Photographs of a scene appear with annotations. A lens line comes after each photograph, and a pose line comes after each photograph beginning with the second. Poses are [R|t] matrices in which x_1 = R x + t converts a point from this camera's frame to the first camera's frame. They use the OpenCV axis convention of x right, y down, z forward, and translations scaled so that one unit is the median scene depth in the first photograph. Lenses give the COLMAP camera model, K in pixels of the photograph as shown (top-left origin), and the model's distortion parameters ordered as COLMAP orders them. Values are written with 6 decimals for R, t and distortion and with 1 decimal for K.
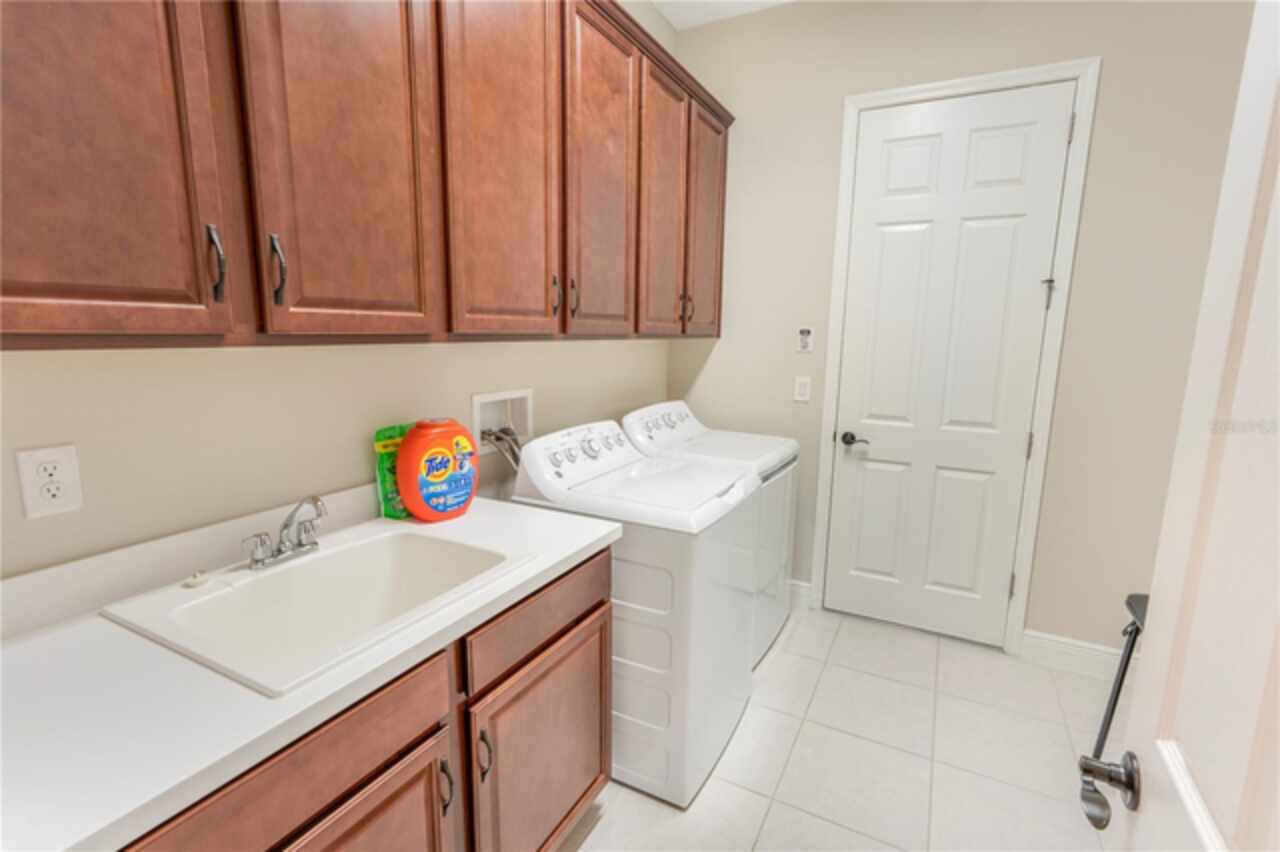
lens RADIAL K [[579.1, 0, 640.0], [0, 579.1, 426.0], [0, 0, 1]] dist [-0.000901, -0.000100]
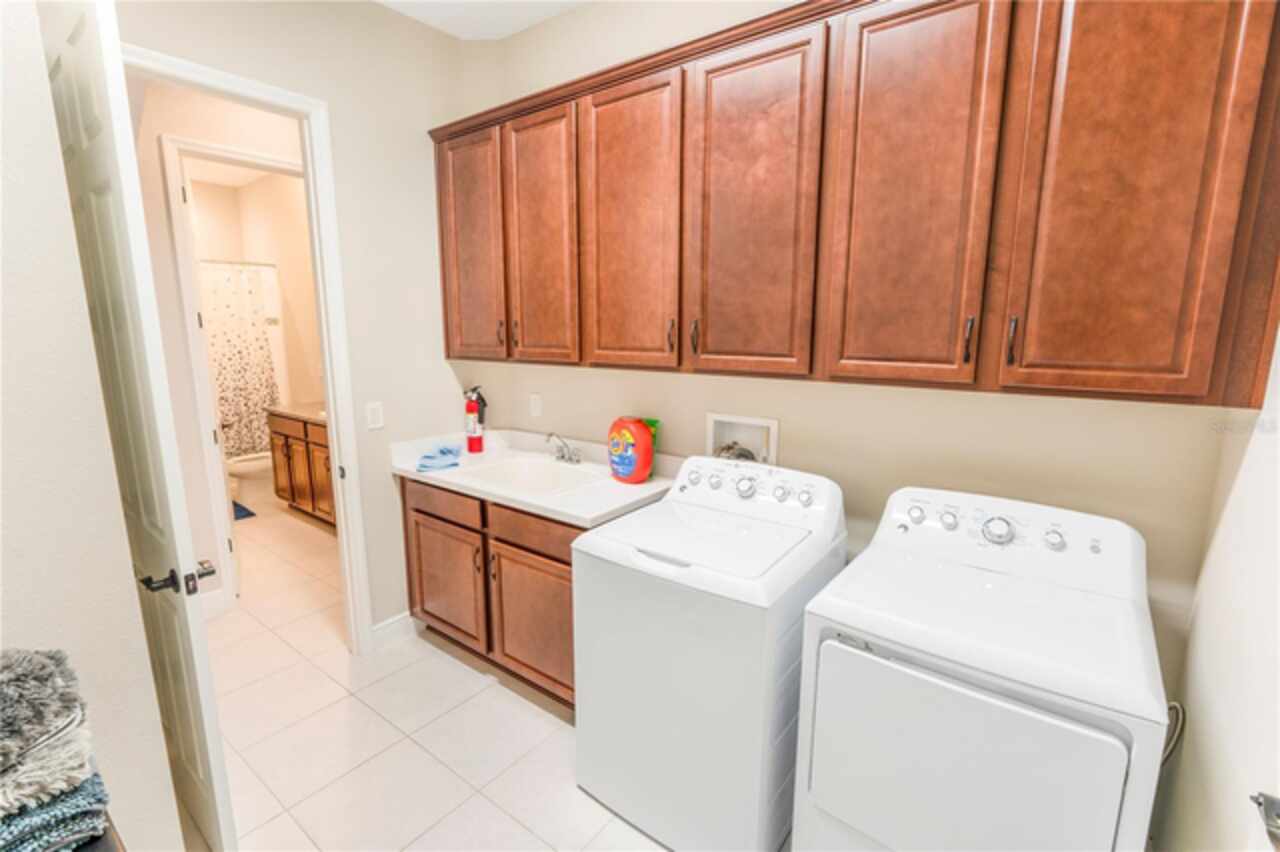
lens RADIAL K [[579.1, 0, 640.0], [0, 579.1, 426.0], [0, 0, 1]] dist [-0.000901, -0.000100]
pose [[-0.159577, 0.158078, -0.974447, 1.148416], [-0.167550, 0.968438, 0.184541, -0.276976], [0.972863, 0.192717, -0.128054, 1.230174]]
